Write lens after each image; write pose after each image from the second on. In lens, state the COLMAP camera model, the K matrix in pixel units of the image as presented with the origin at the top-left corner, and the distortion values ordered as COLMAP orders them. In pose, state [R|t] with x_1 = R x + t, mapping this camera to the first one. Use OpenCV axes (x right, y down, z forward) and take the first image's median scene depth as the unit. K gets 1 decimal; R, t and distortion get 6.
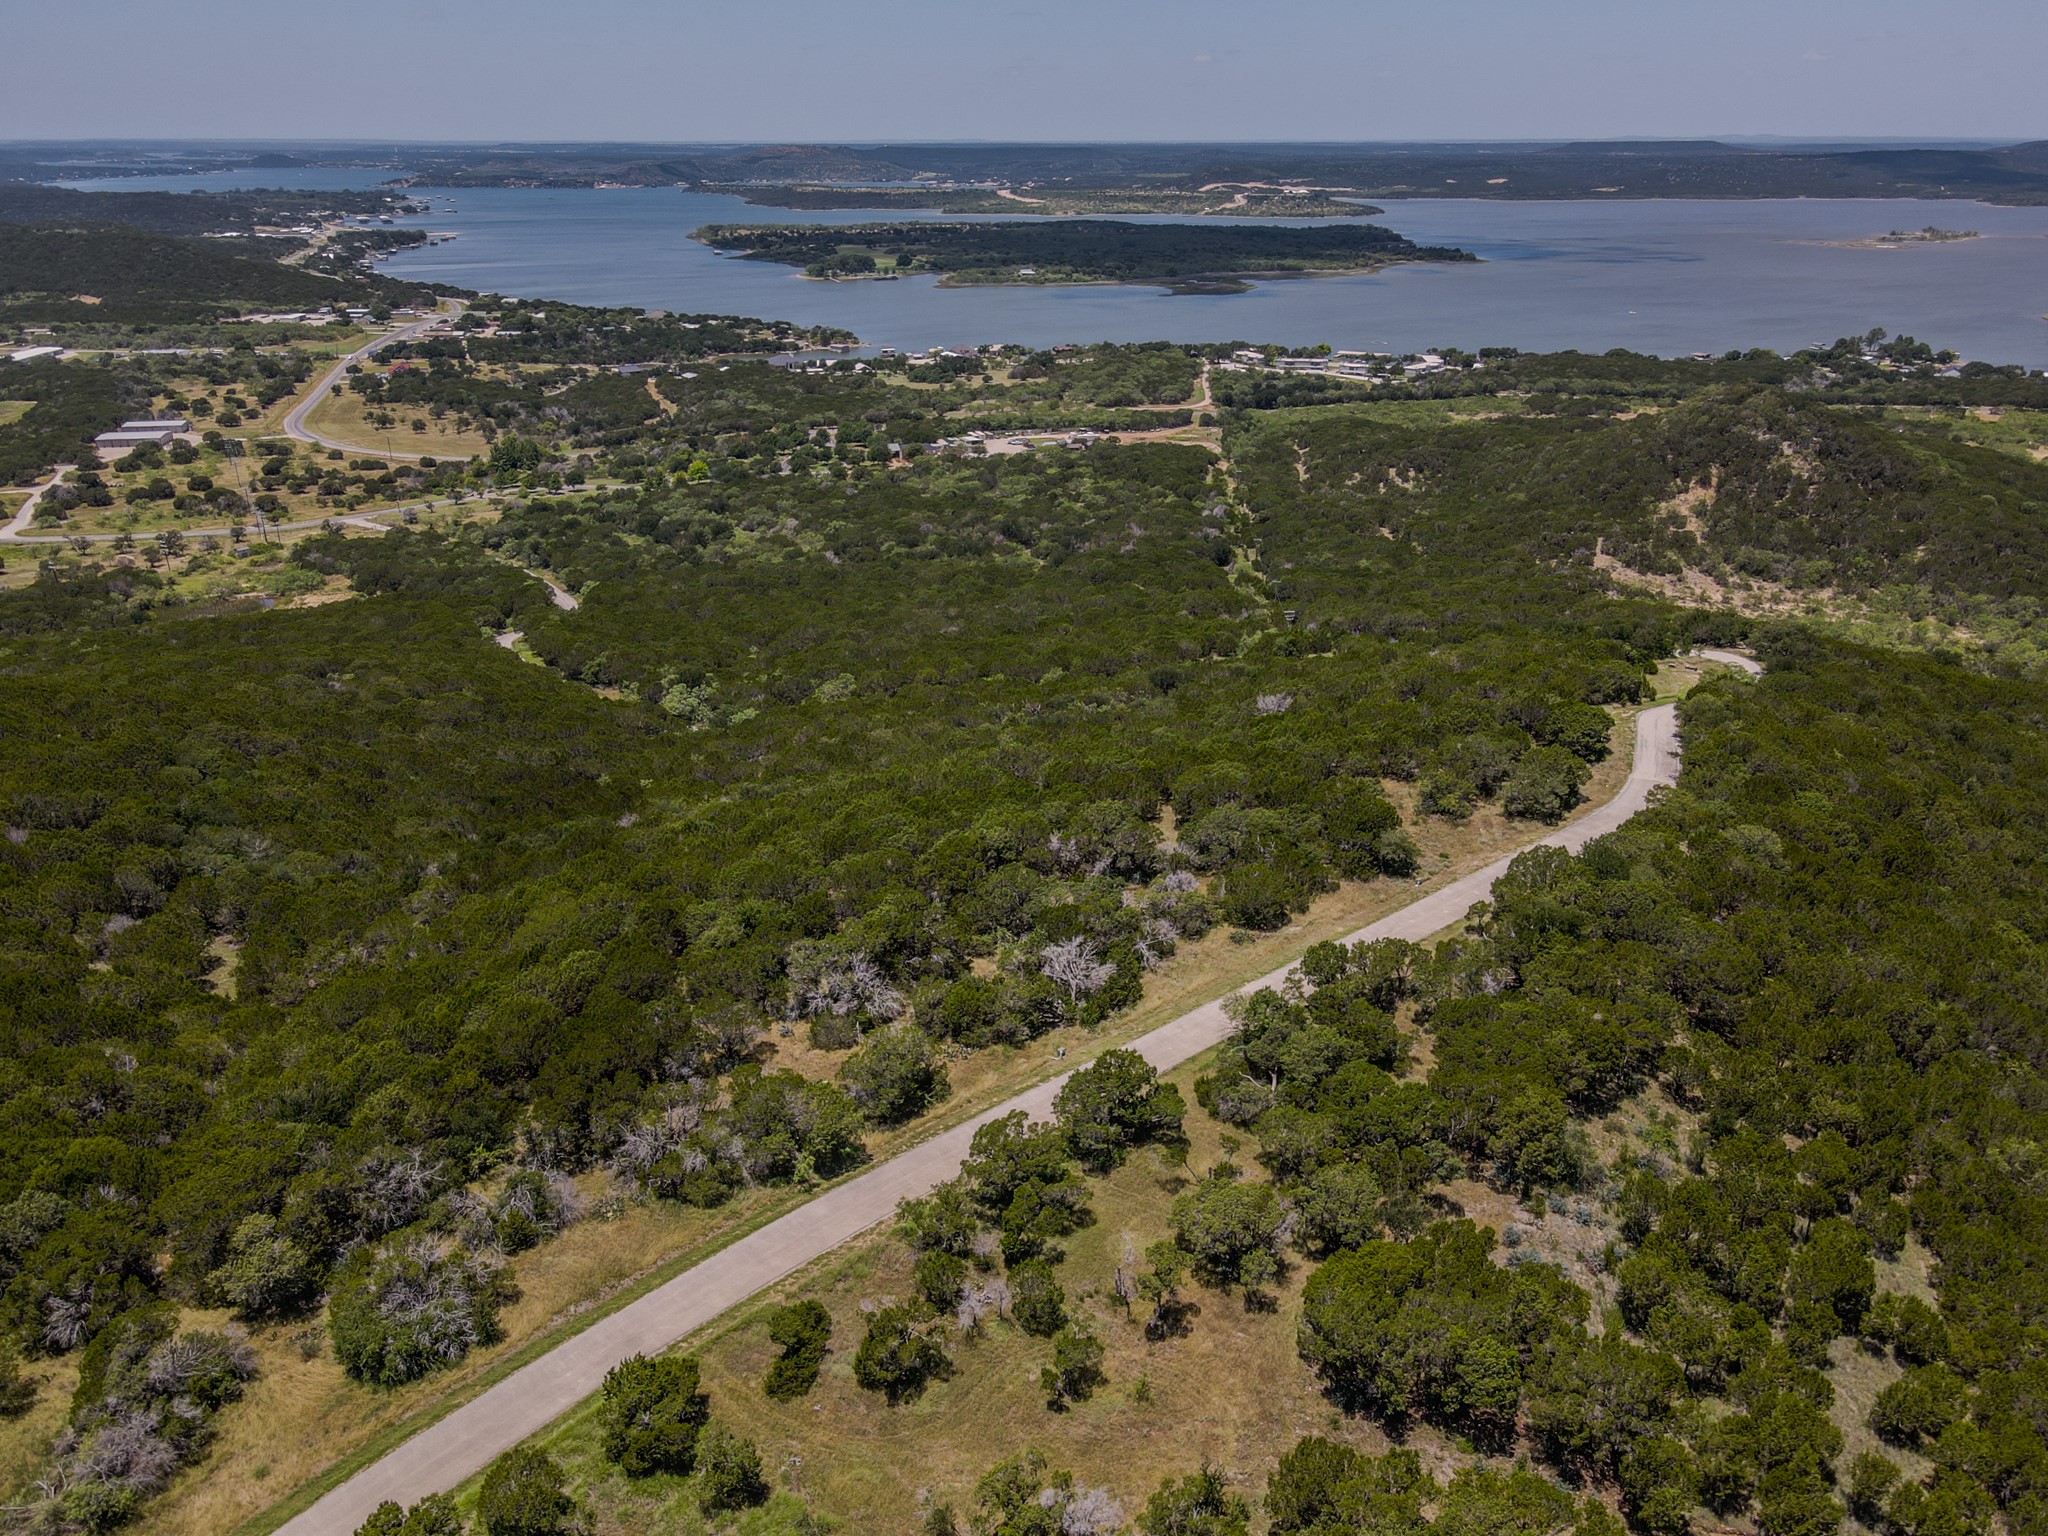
lens RADIAL K [[1529.8, 0, 1024.0], [0, 1529.8, 759.2], [0, 0, 1]] dist [0.017148, 0.005593]
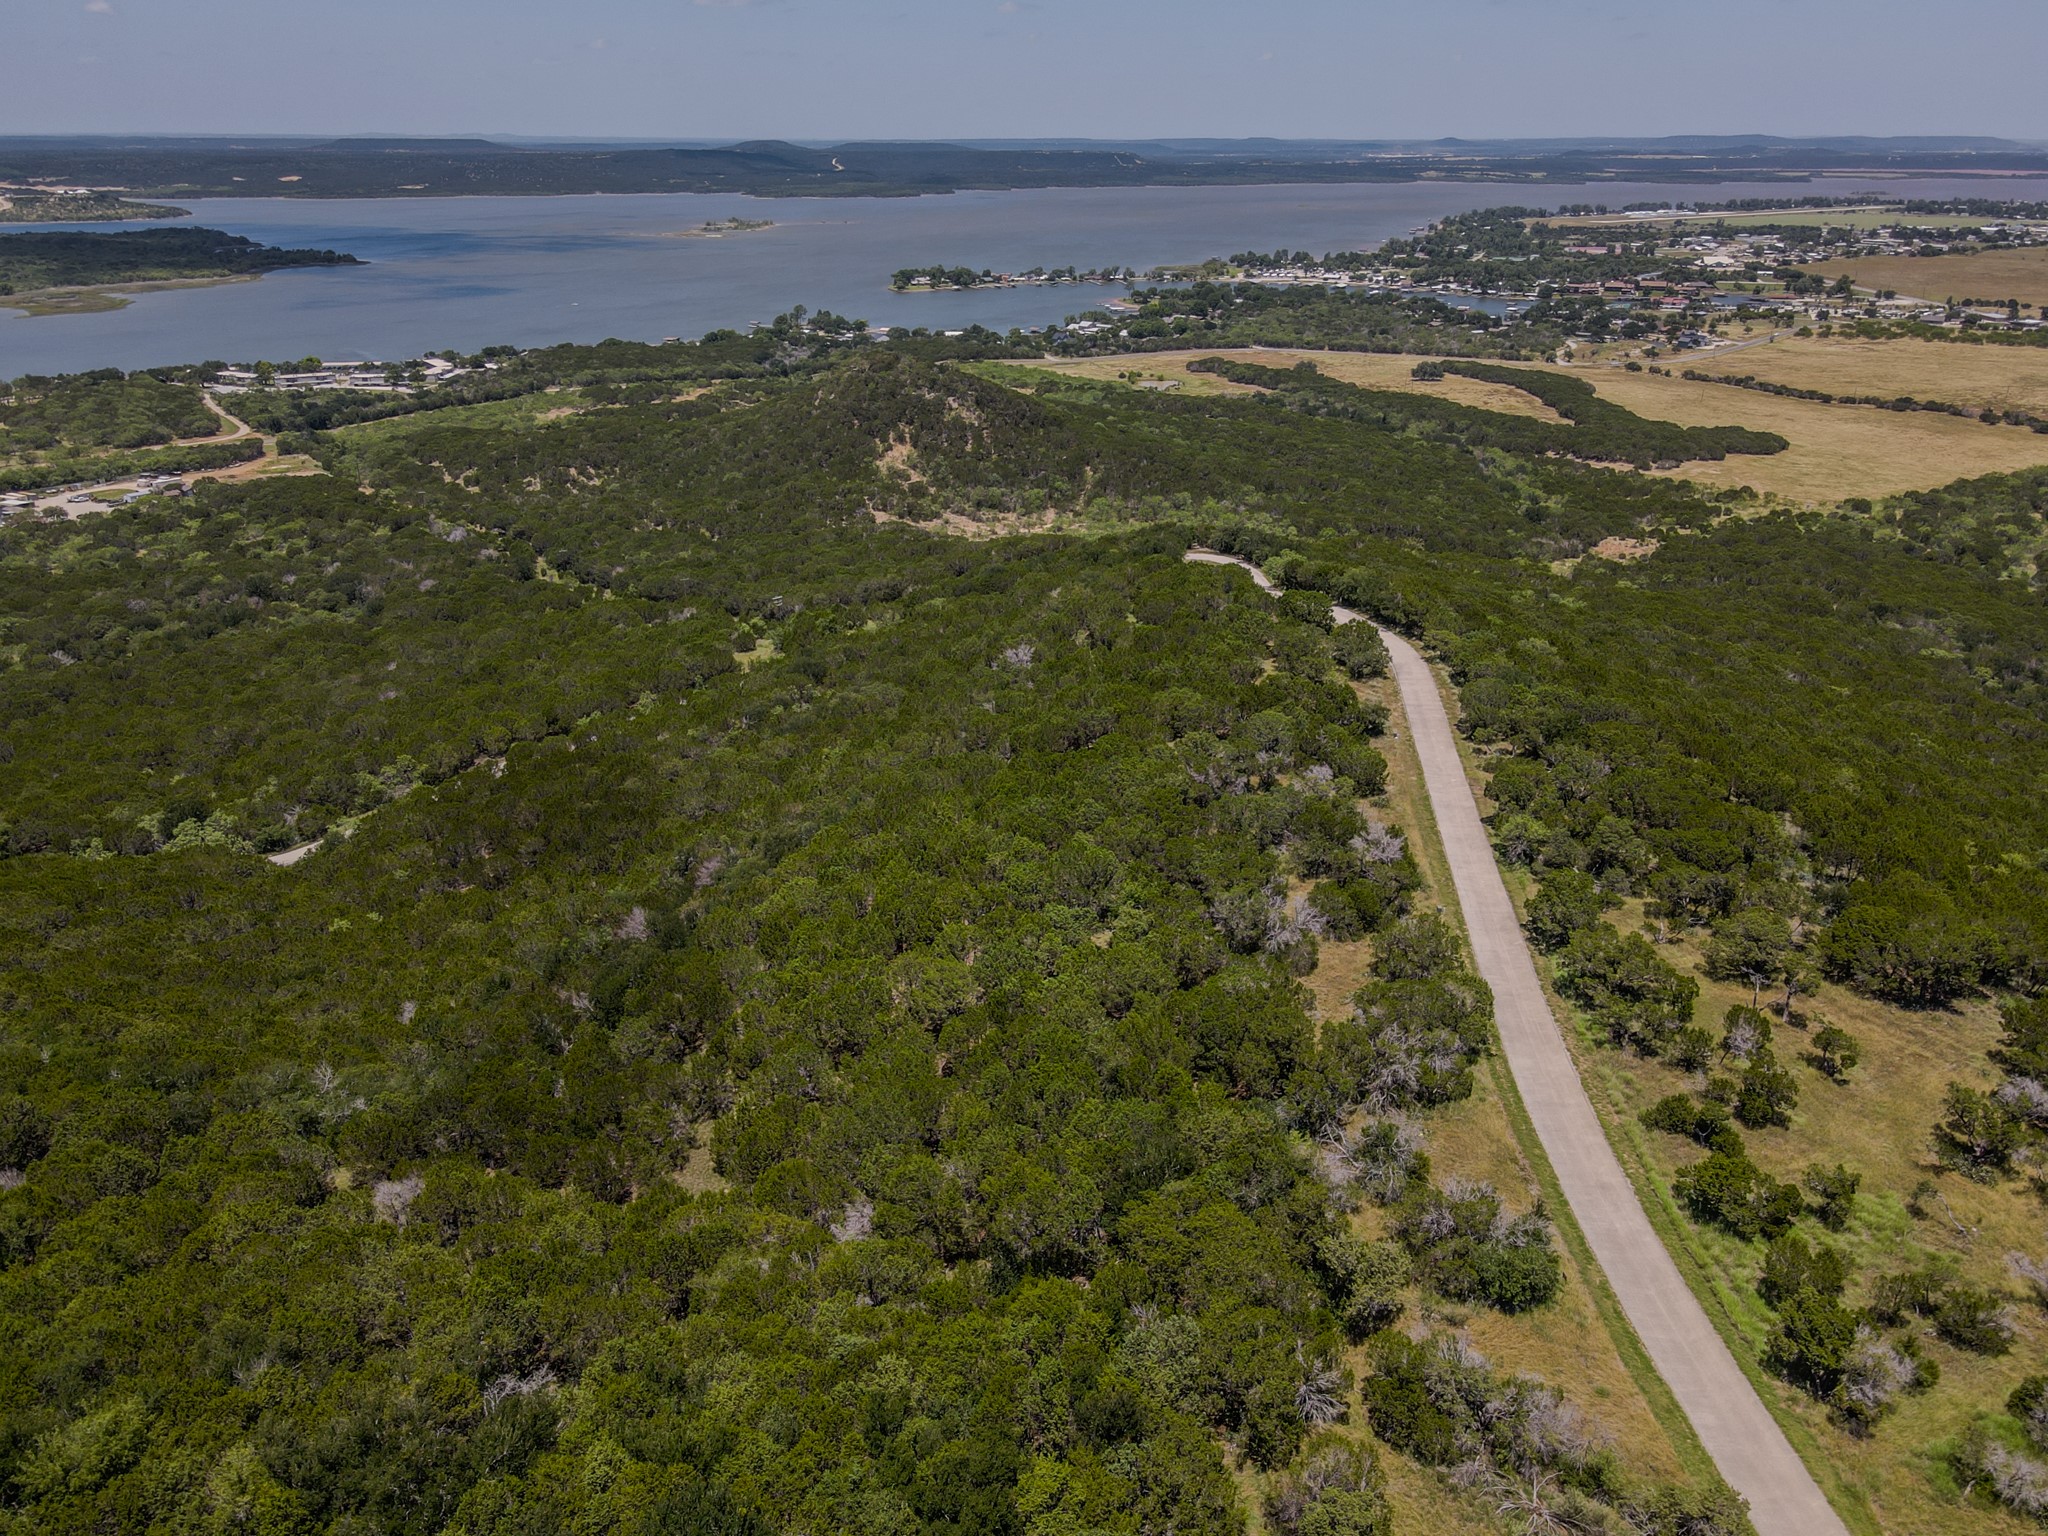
lens RADIAL K [[1529.8, 0, 1024.0], [0, 1529.8, 759.2], [0, 0, 1]] dist [0.017148, 0.005593]
pose [[0.748517, -0.247588, 0.615161, -0.189942], [0.246776, 0.965056, 0.088140, -0.021568], [-0.615487, 0.085833, 0.783459, 0.053675]]
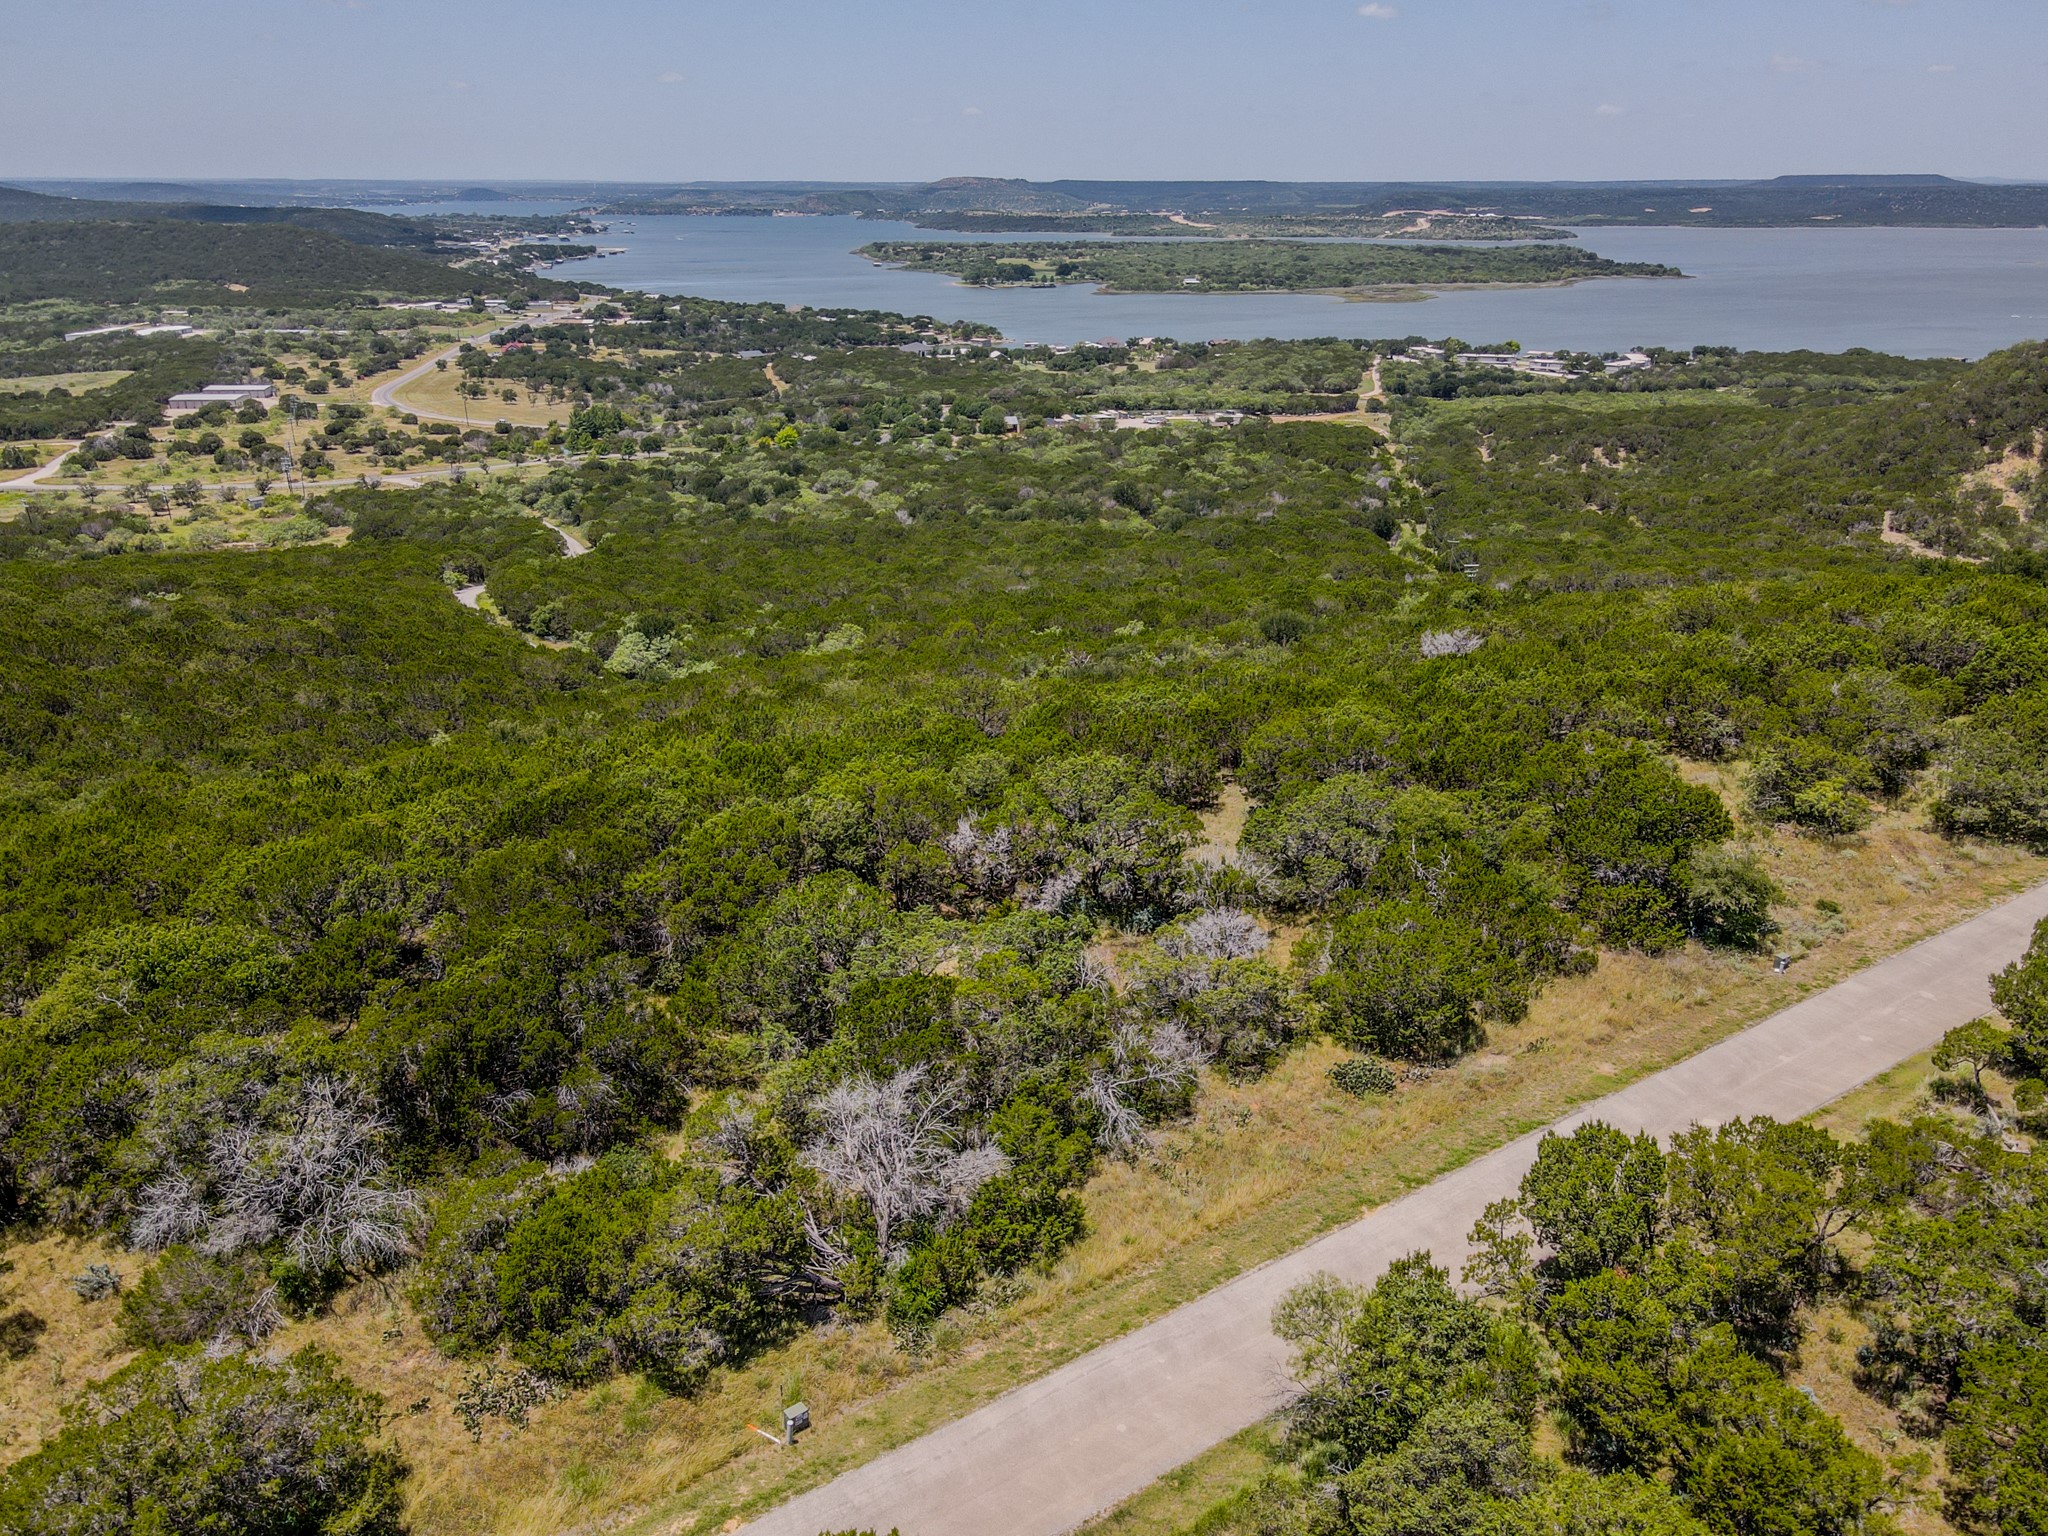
lens RADIAL K [[1529.8, 0, 1024.0], [0, 1529.8, 759.2], [0, 0, 1]] dist [0.017148, 0.005593]
pose [[0.993959, 0.040280, -0.102097, 0.021445], [-0.042723, 0.998848, -0.021859, 0.010454], [0.101099, 0.026089, 0.994534, 0.137600]]
